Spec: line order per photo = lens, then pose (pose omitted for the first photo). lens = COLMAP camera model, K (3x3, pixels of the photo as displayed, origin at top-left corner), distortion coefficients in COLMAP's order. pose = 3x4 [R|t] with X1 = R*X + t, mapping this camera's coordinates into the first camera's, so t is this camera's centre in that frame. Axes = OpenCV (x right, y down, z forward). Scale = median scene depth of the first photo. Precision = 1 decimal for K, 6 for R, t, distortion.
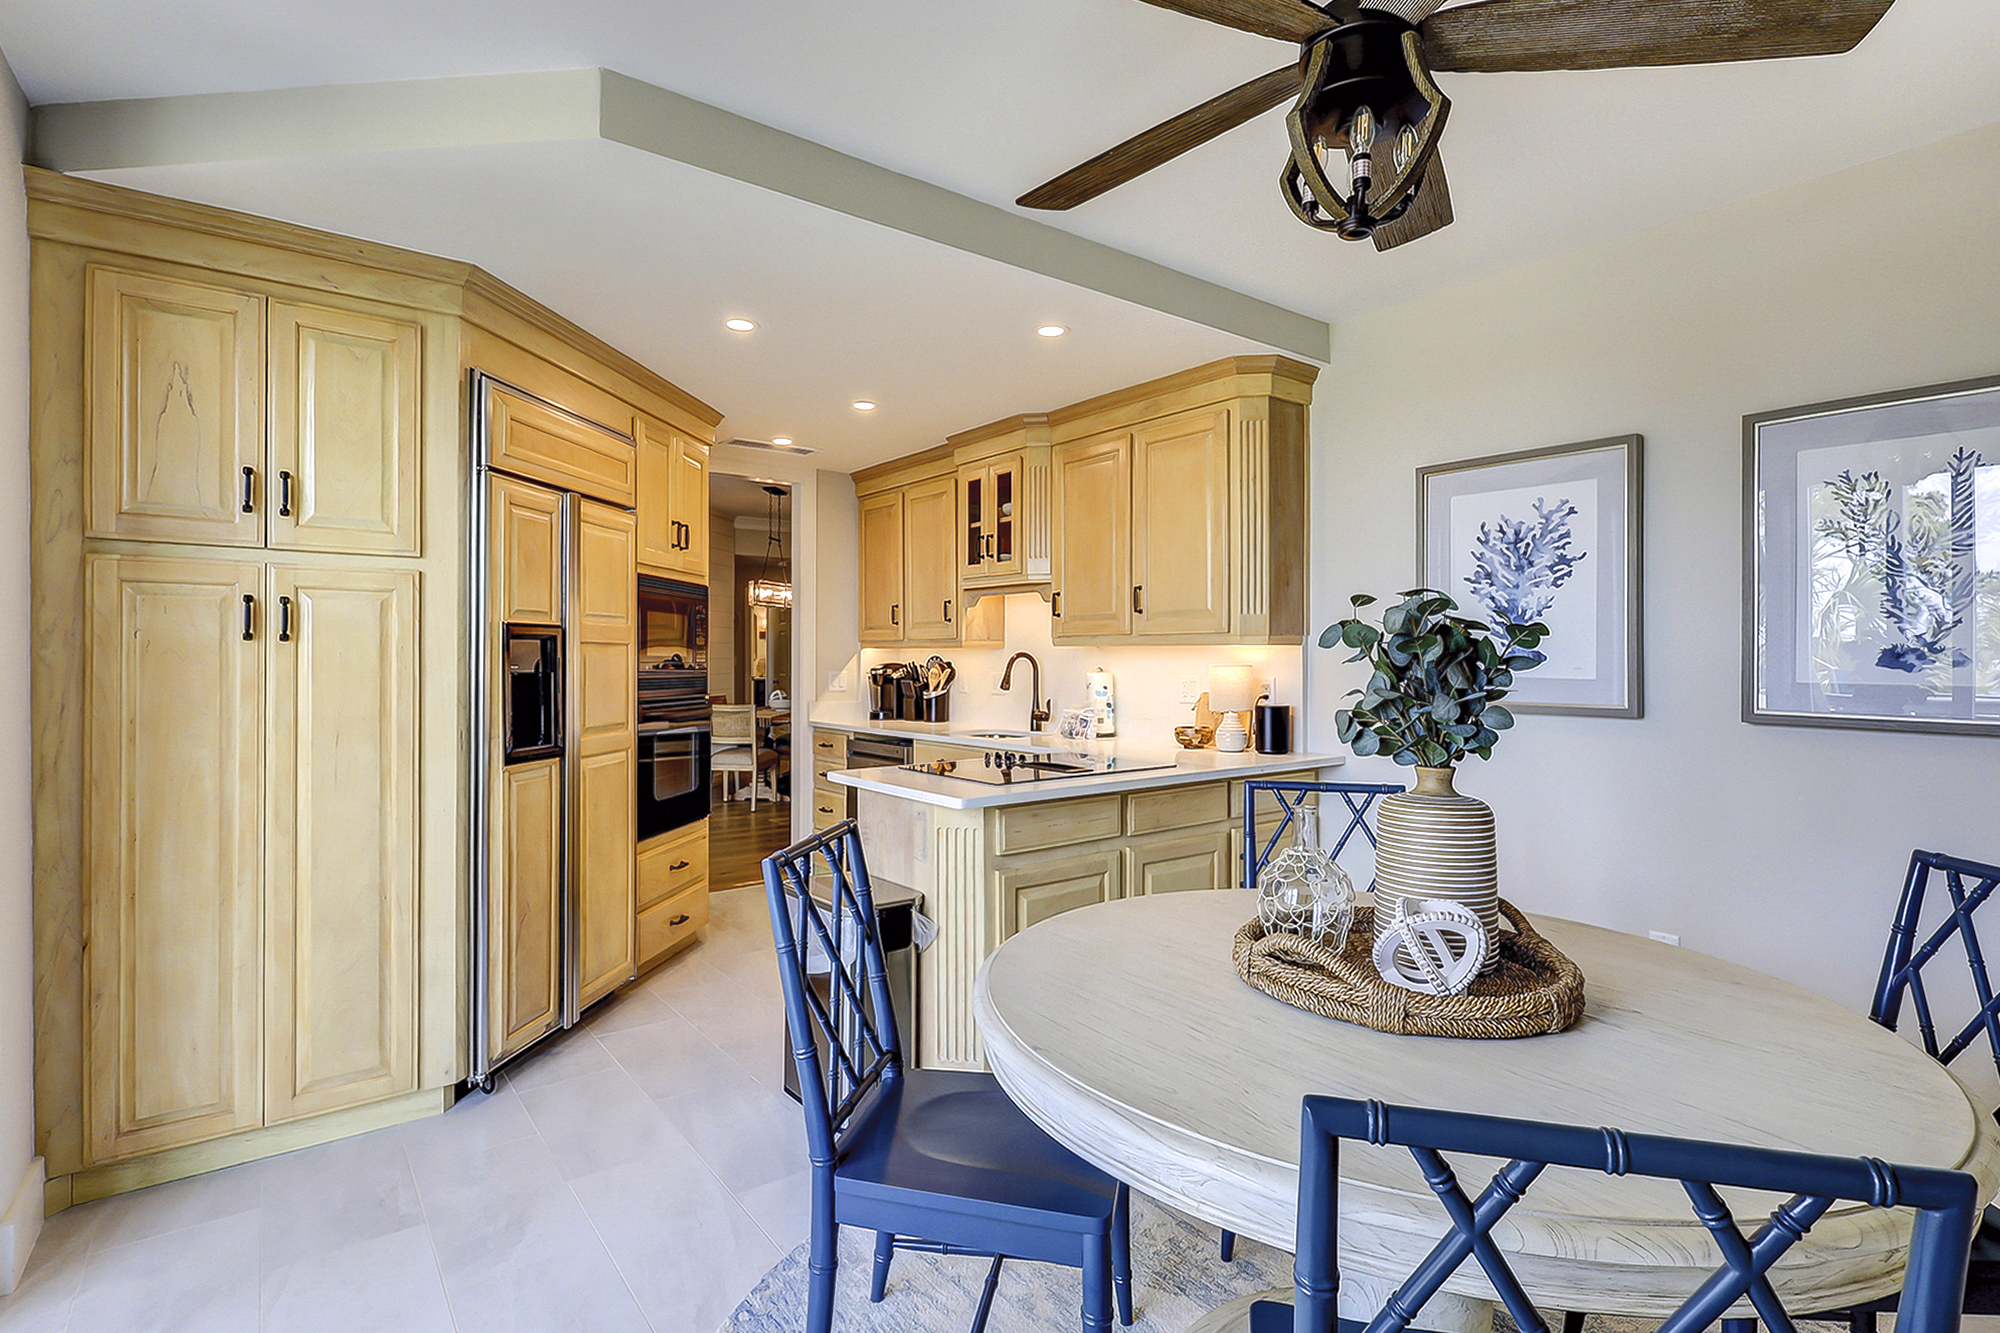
lens RADIAL K [[980.8, 0, 980.8], [0, 980.8, 653.0], [0, 0, 1]] dist [-0.005117, -0.000987]
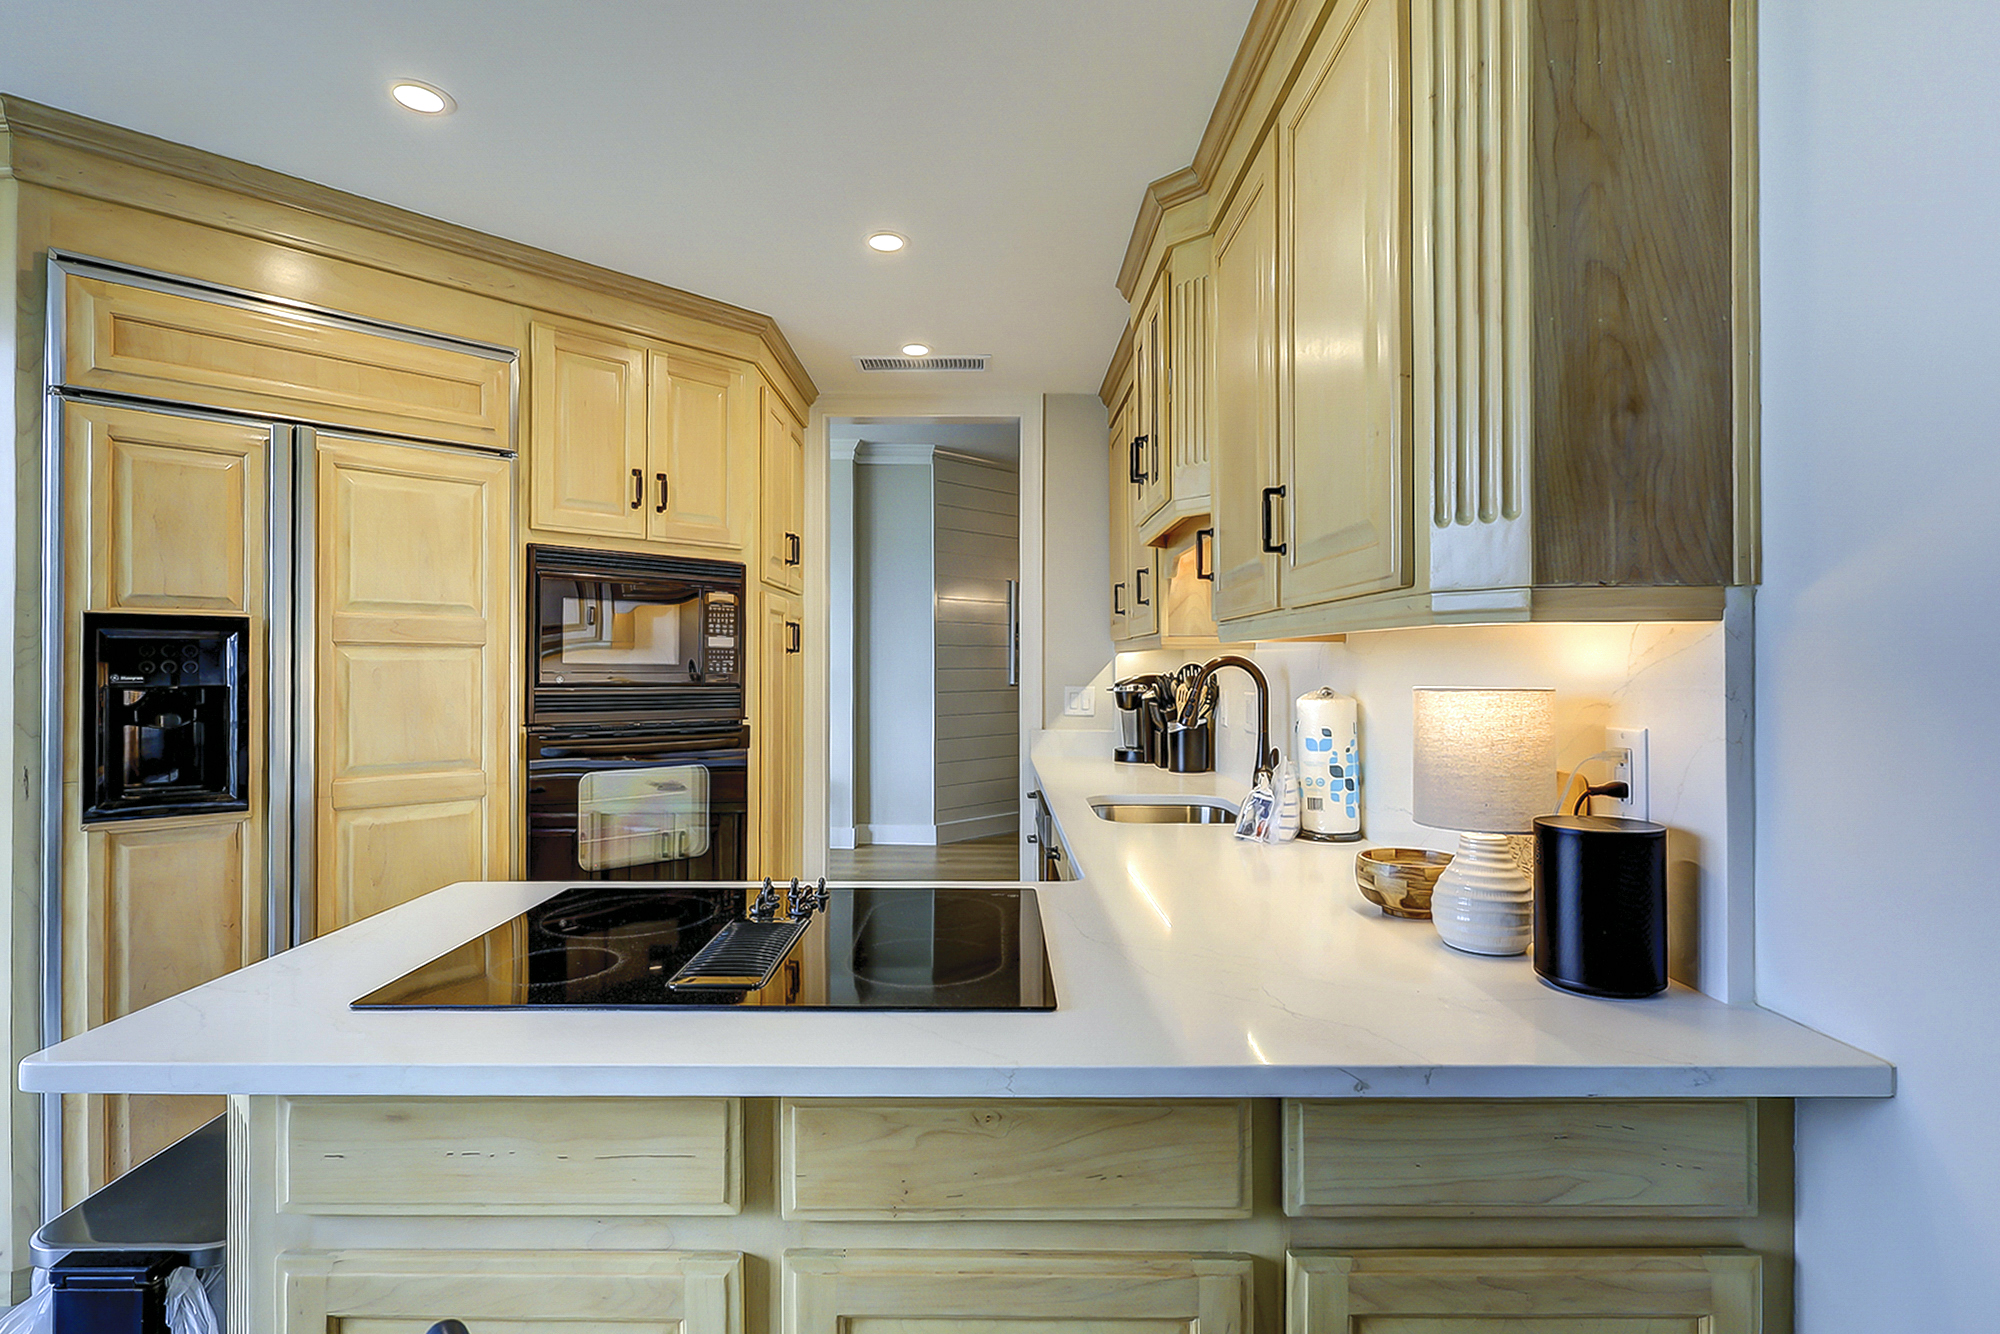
lens RADIAL K [[980.8, 0, 980.8], [0, 980.8, 653.5], [0, 0, 1]] dist [-0.005117, -0.000987]
pose [[0.797176, -0.008241, -0.603690, 0.330522], [0.002089, 0.999938, -0.010893, 0.004187], [0.603743, 0.007423, 0.797145, 0.650982]]
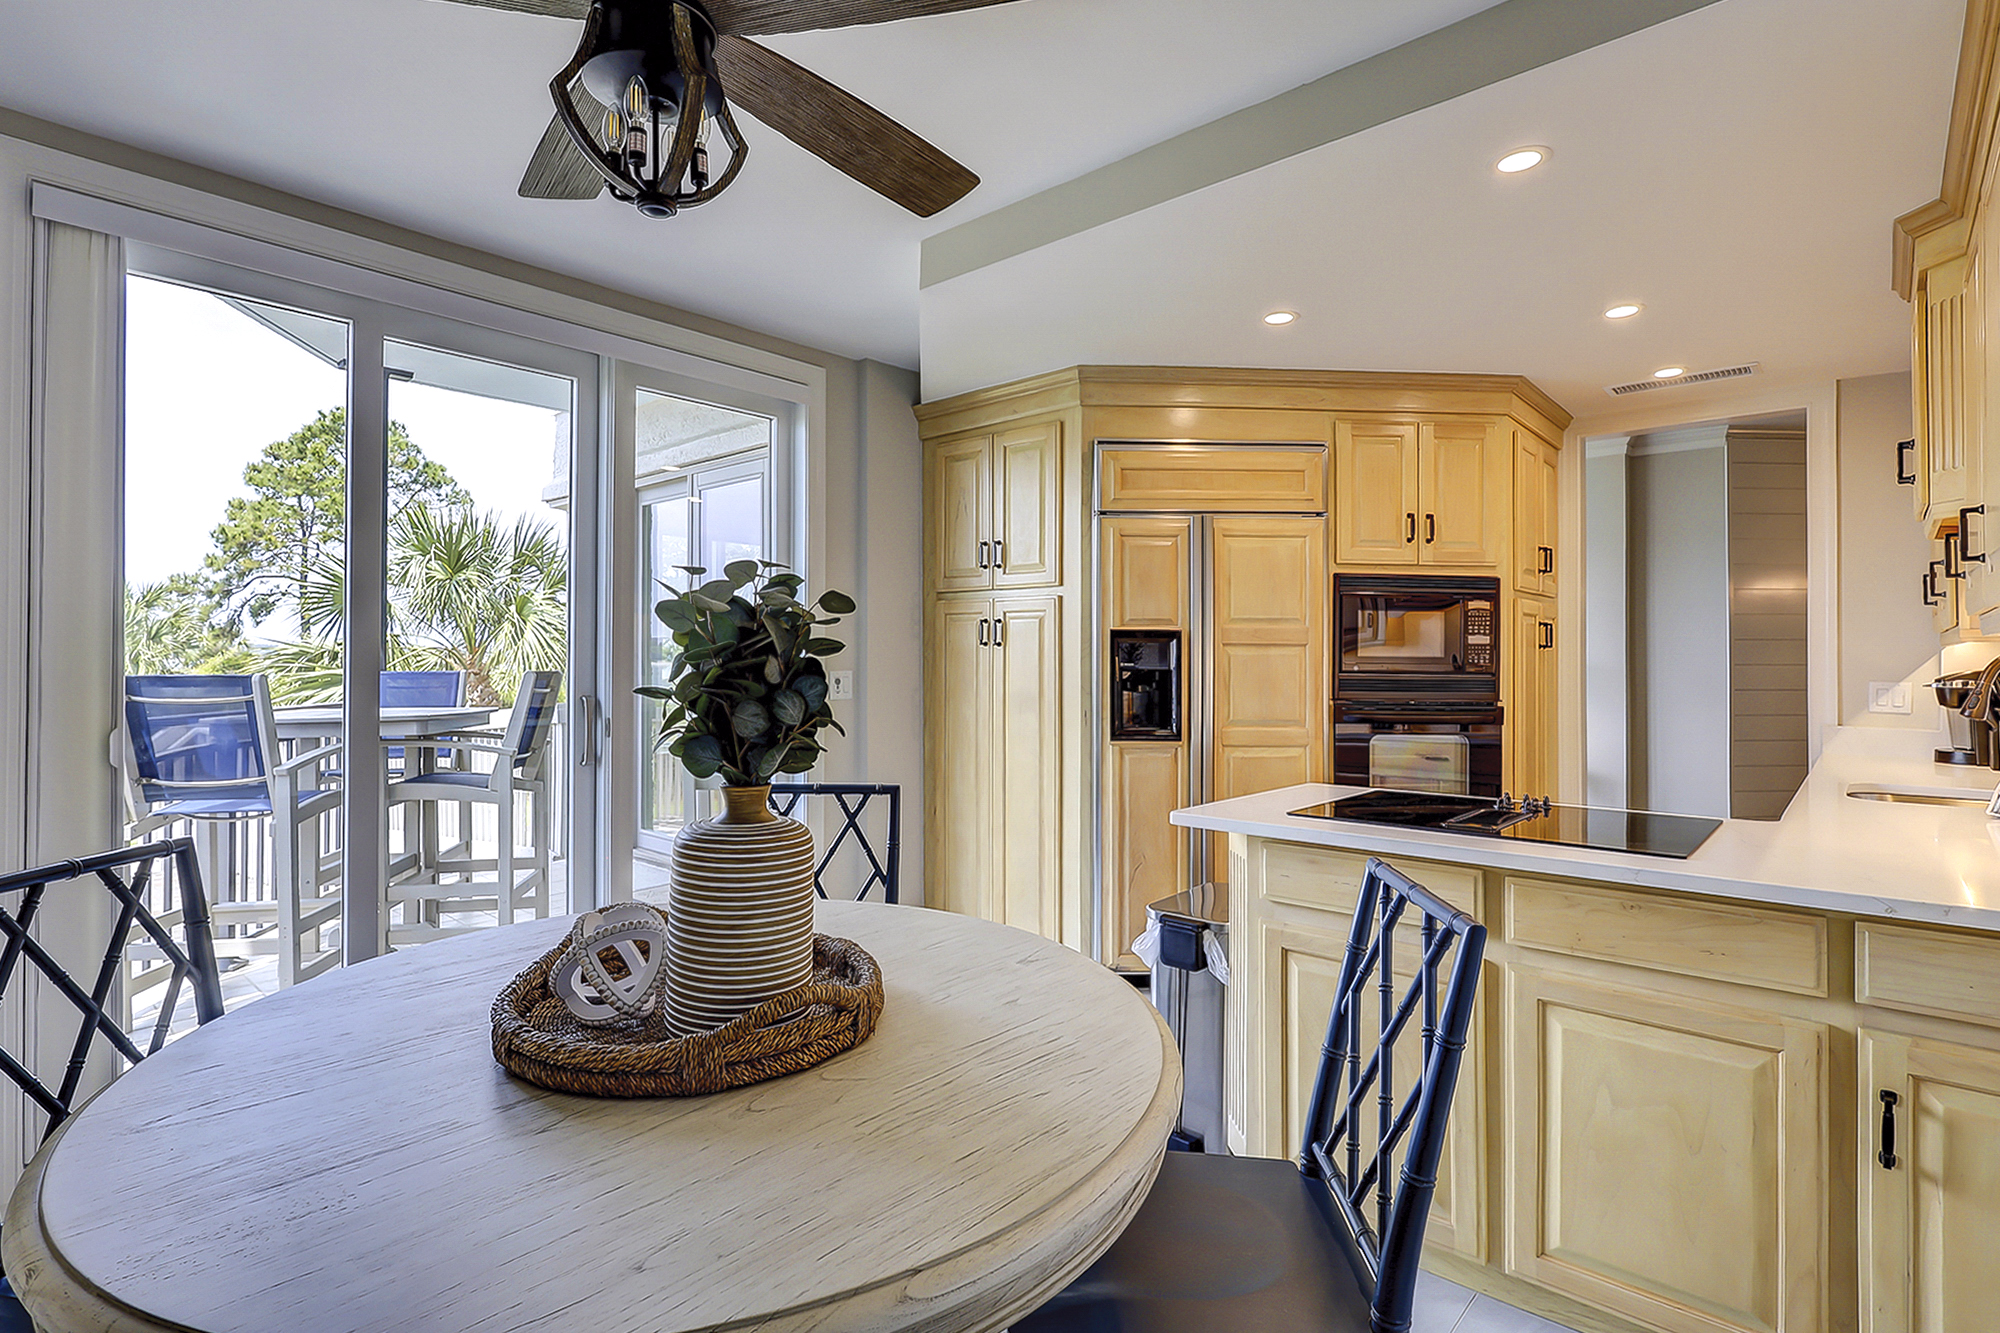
lens RADIAL K [[962.0, 0, 991.3], [0, 962.0, 657.6], [0, 0, 1]] dist [-0.003246, -0.001331]
pose [[0.187340, -0.003897, -0.982287, 0.568508], [-0.000955, 0.999991, -0.004149, 0.008597], [0.982295, 0.001715, 0.187334, 0.473219]]
